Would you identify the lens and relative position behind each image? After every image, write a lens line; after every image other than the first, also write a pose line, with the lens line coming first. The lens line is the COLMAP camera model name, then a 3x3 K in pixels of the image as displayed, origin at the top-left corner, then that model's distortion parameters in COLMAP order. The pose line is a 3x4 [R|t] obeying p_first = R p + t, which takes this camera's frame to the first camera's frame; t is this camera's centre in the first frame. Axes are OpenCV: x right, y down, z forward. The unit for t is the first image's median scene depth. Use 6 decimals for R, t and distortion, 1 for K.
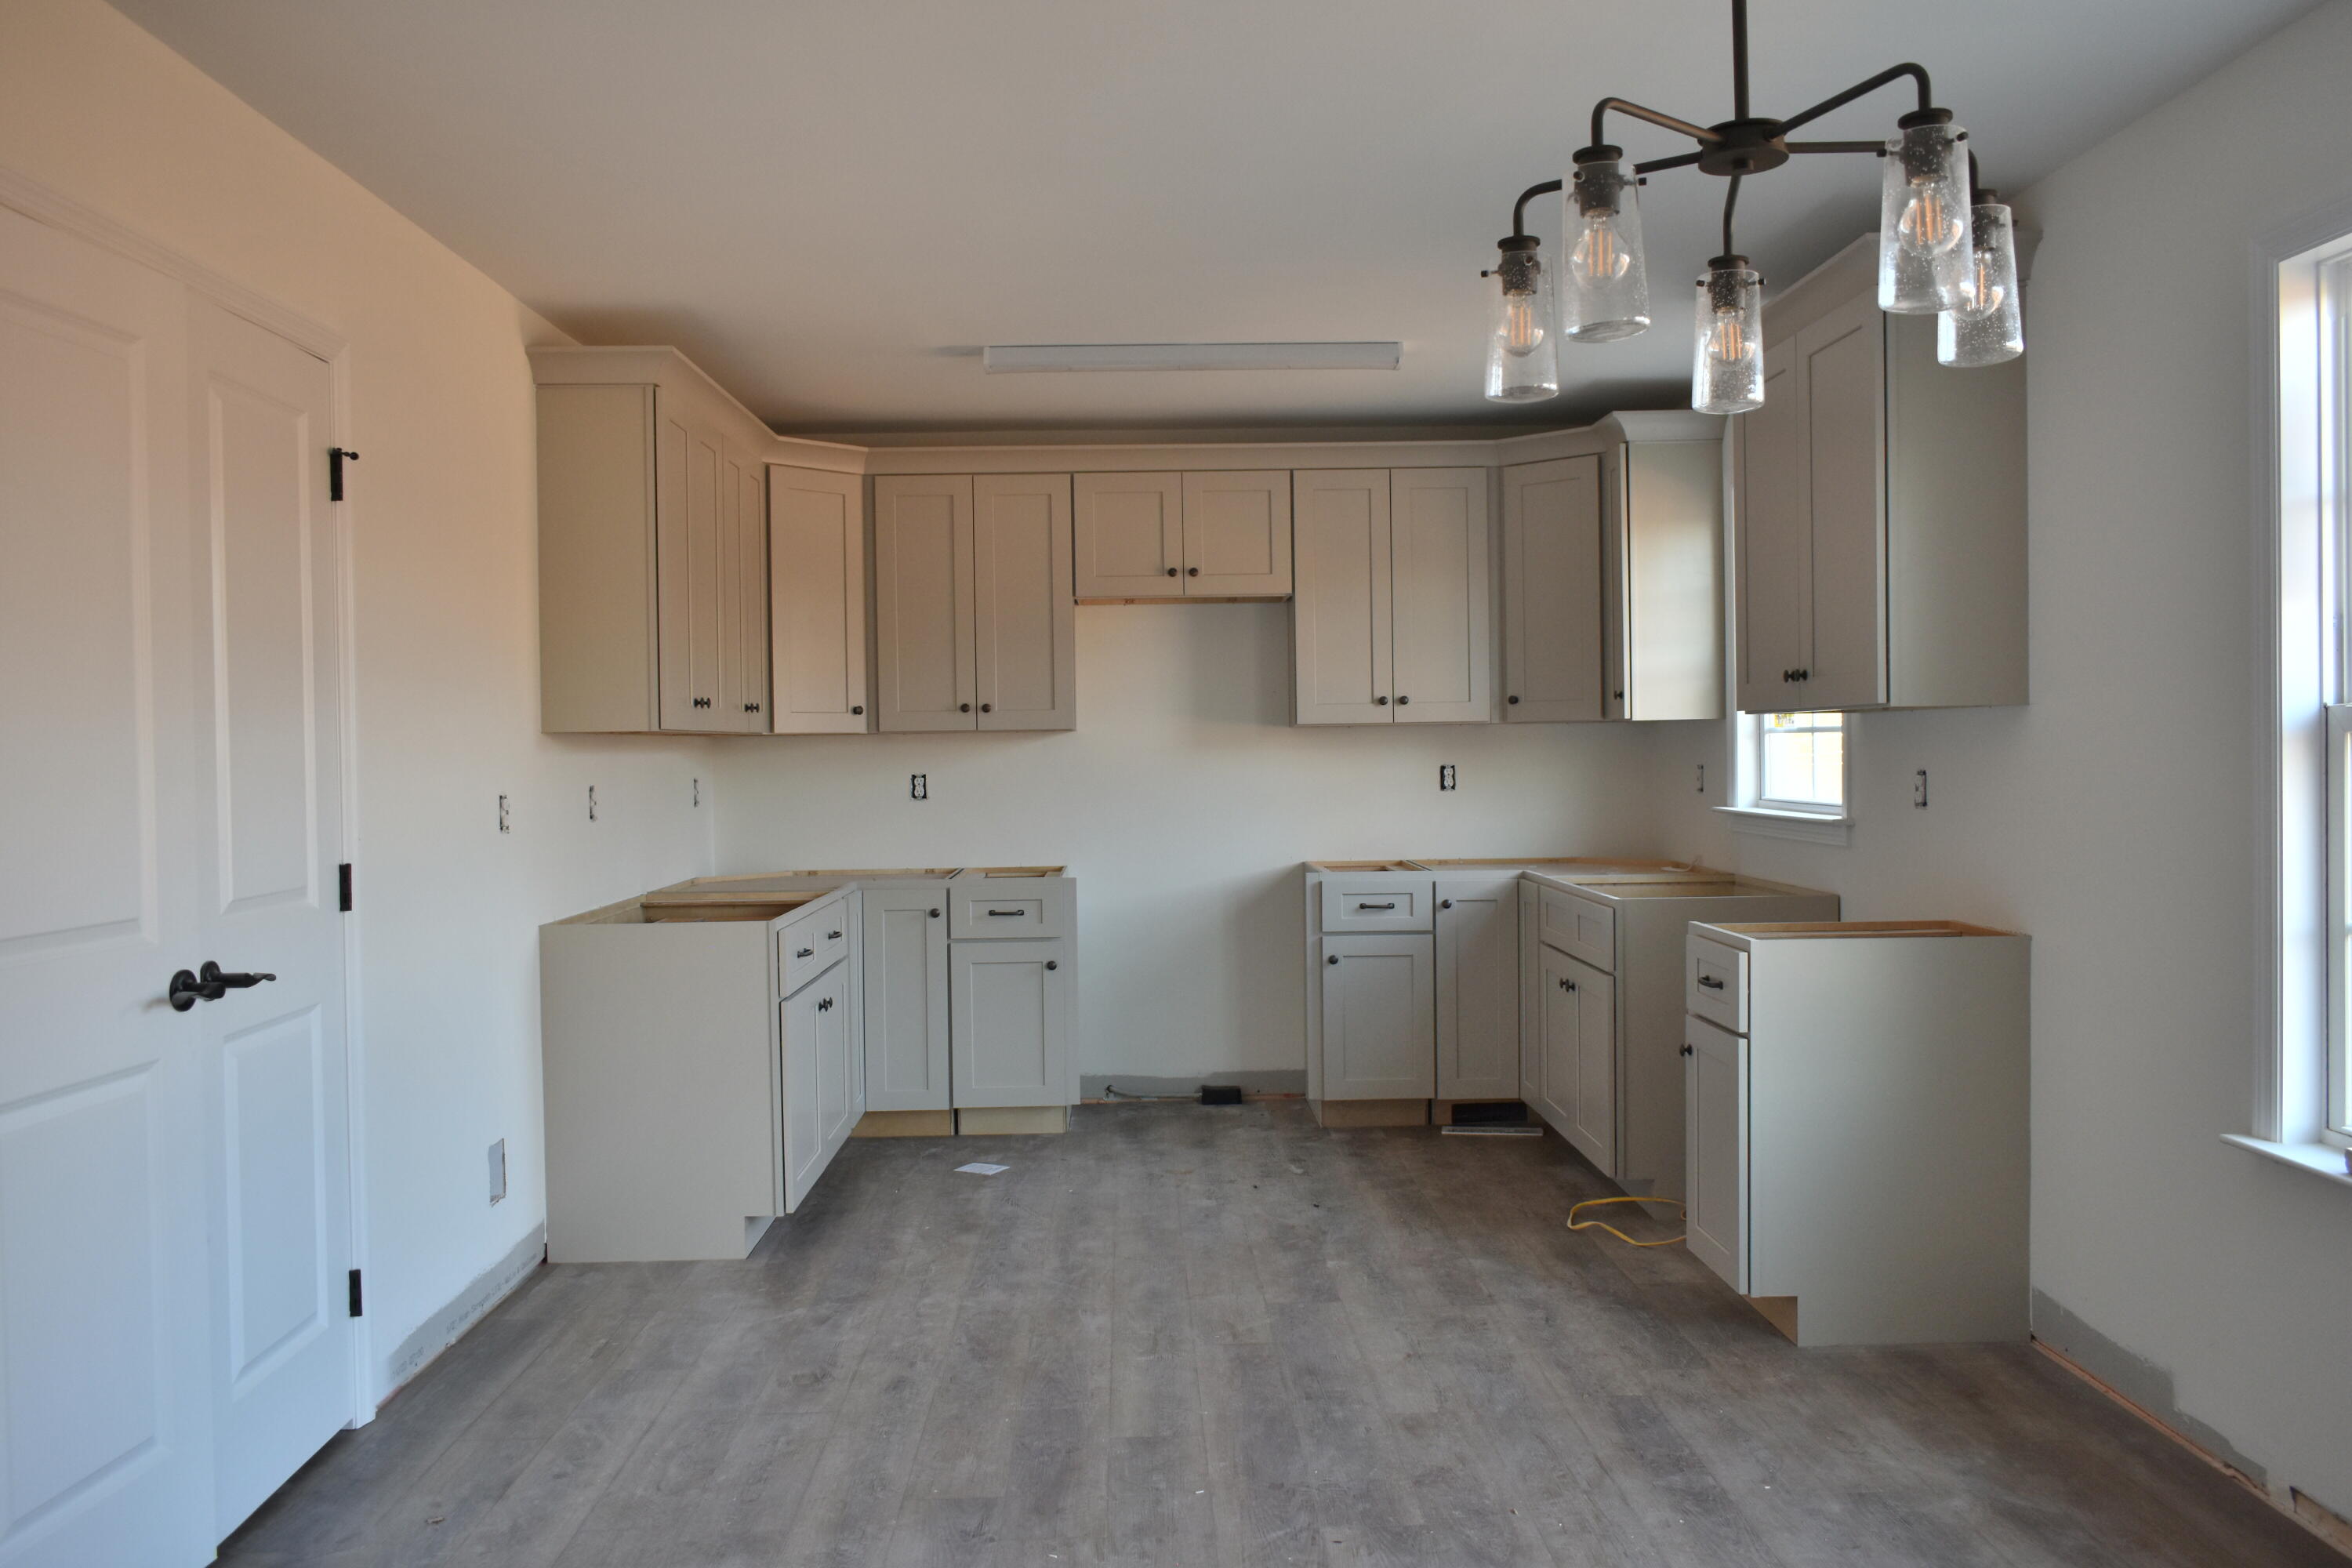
lens RADIAL K [[1821.6, 0, 1172.9], [0, 1821.6, 785.9], [0, 0, 1]] dist [-0.024677, 0.017625]
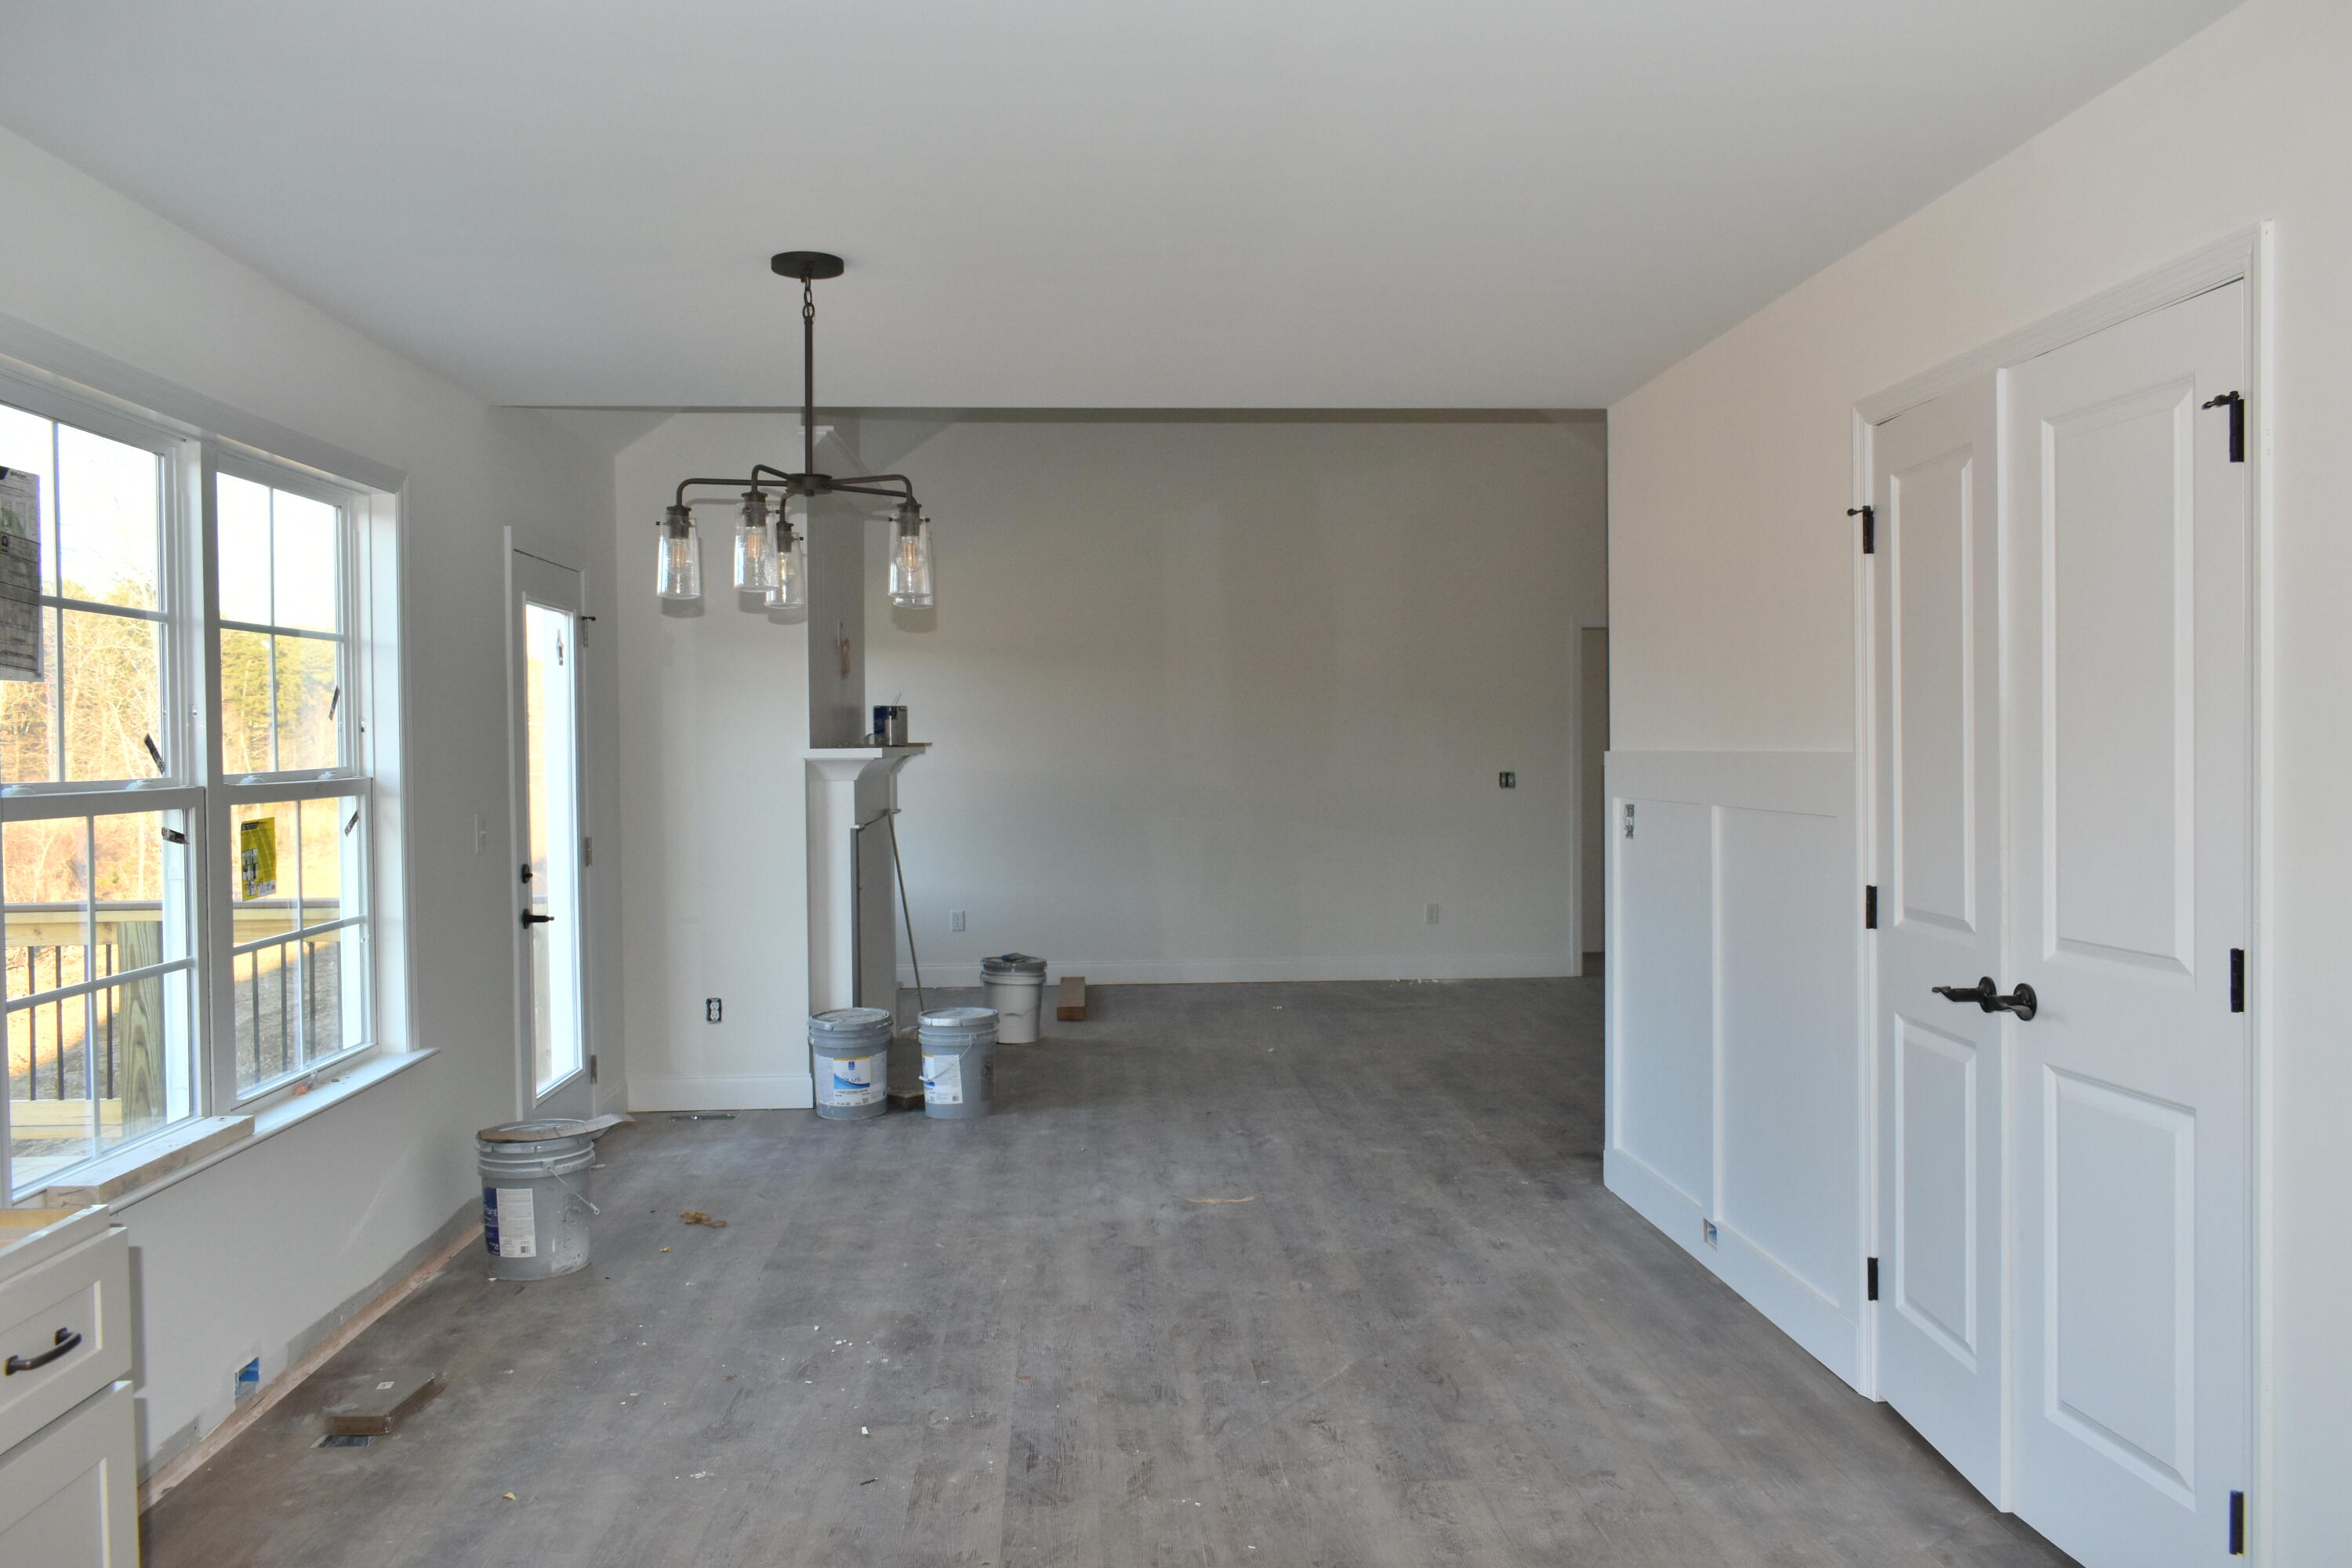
lens RADIAL K [[1821.6, 0, 1175.9], [0, 1821.6, 786.6], [0, 0, 1]] dist [-0.024677, 0.017625]
pose [[-0.999125, 0.025700, -0.032982, 0.002303], [0.024177, 0.998659, 0.045789, -0.049138], [0.034115, 0.044952, -0.998406, 1.240824]]
